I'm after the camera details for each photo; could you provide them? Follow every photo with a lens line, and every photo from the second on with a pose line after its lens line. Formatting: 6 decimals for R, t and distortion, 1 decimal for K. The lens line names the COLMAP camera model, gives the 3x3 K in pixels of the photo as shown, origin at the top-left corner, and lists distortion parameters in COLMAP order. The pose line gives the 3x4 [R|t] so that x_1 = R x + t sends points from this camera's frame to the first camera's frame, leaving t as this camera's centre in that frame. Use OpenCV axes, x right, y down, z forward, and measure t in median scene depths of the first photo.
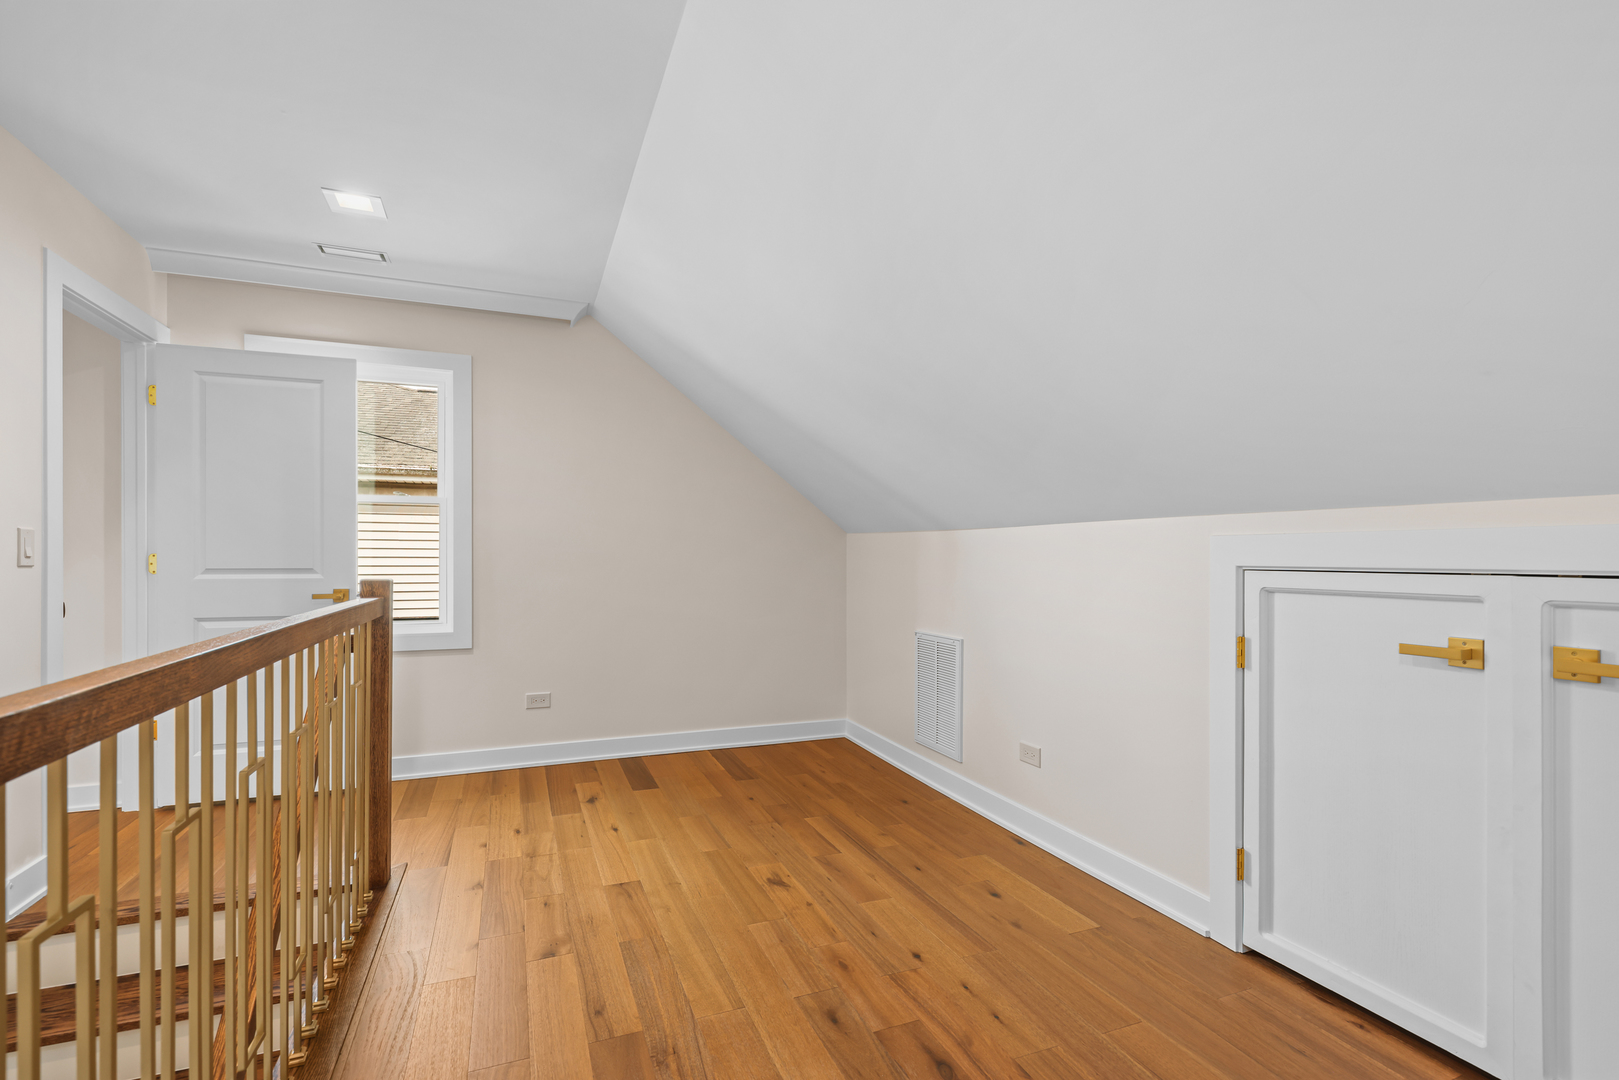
lens RADIAL K [[754.2, 0, 801.8], [0, 754.2, 549.9], [0, 0, 1]] dist [0.003905, 0.000398]
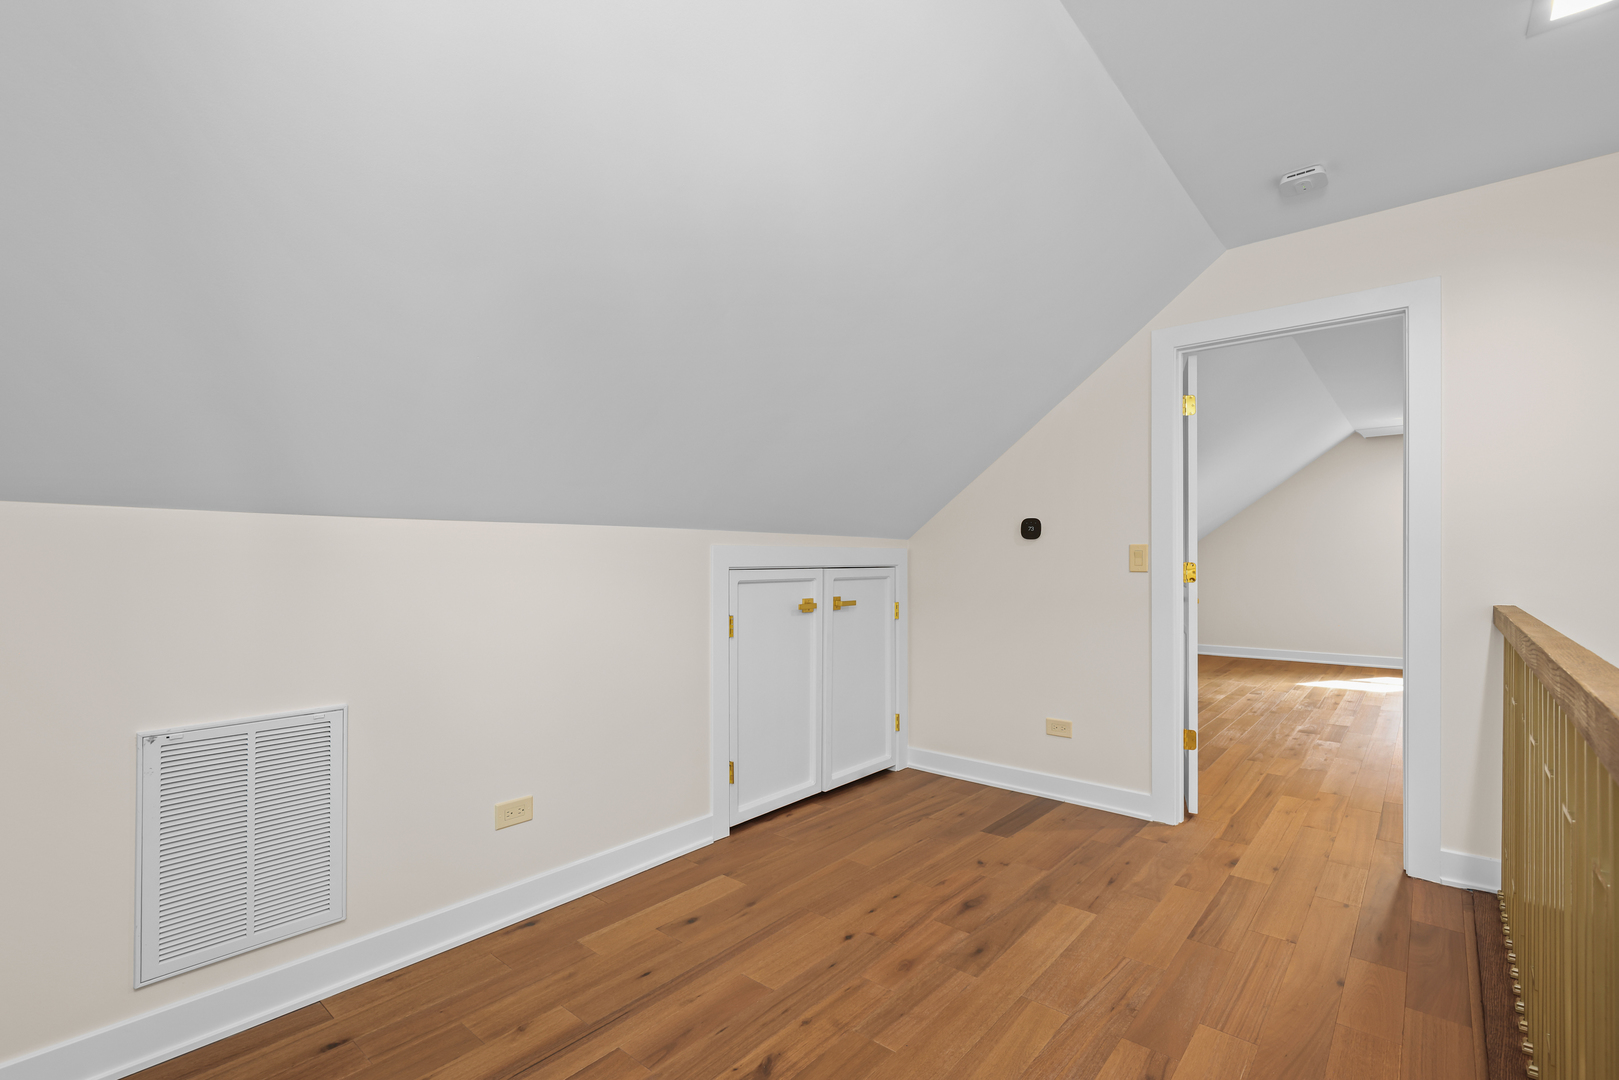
lens RADIAL K [[754.2, 0, 799.8], [0, 754.2, 549.3], [0, 0, 1]] dist [0.003905, 0.000398]
pose [[-0.480484, 0.007095, 0.876975, -0.716073], [-0.009326, 0.999869, -0.013199, 0.005370], [-0.876954, -0.014521, -0.480355, 1.503896]]
